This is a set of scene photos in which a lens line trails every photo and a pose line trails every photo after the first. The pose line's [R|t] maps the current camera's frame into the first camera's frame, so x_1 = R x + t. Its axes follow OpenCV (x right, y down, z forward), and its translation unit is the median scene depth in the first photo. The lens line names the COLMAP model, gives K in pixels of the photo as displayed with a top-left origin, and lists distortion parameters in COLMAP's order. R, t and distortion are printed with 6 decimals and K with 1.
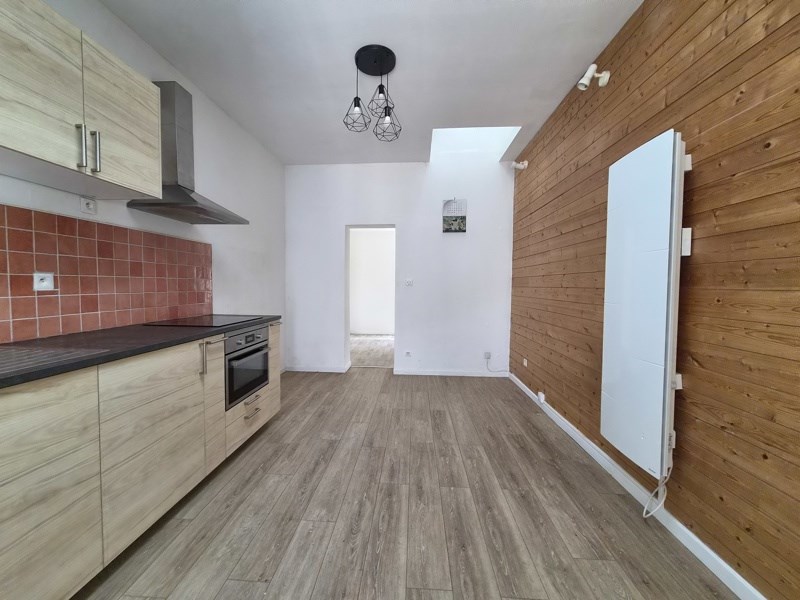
lens RADIAL K [[324.0, 0, 389.0], [0, 324.0, 300.0], [0, 0, 1]] dist [0.001632, -0.000221]
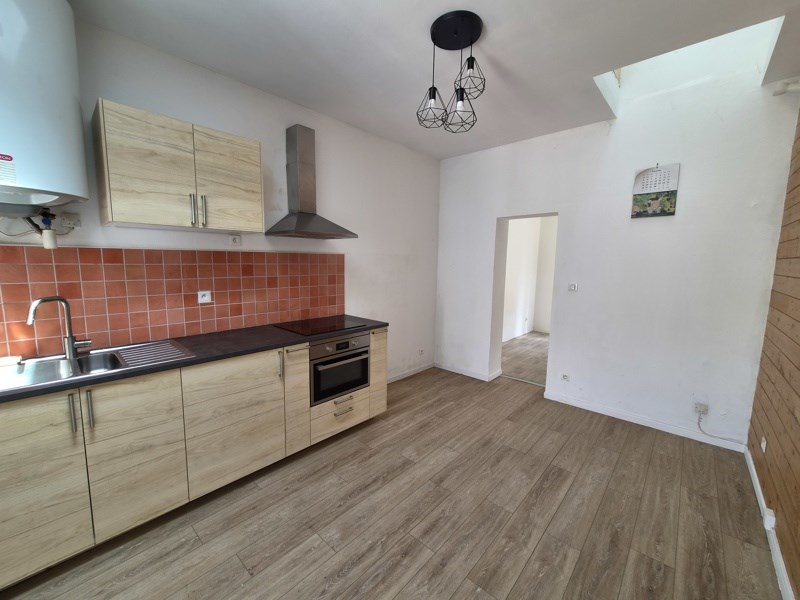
lens RADIAL K [[324.0, 0, 393.9], [0, 324.0, 299.6], [0, 0, 1]] dist [0.001632, -0.000221]
pose [[0.785337, 0.076473, -0.614327, 0.420469], [-0.035096, 0.996245, 0.079149, -0.147293], [0.618073, -0.040599, 0.785072, 0.273235]]
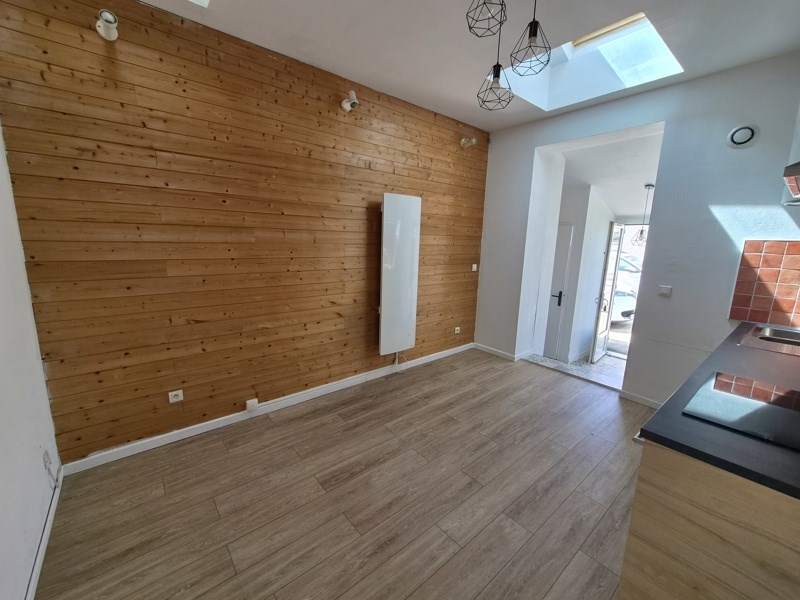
lens RADIAL K [[324.0, 0, 398.3], [0, 324.0, 299.0], [0, 0, 1]] dist [0.001632, -0.000221]
pose [[-0.694602, -0.157825, 0.701868, -0.504780], [0.001625, 0.975292, 0.220916, -0.223917], [-0.719392, 0.154589, -0.677183, 1.897291]]
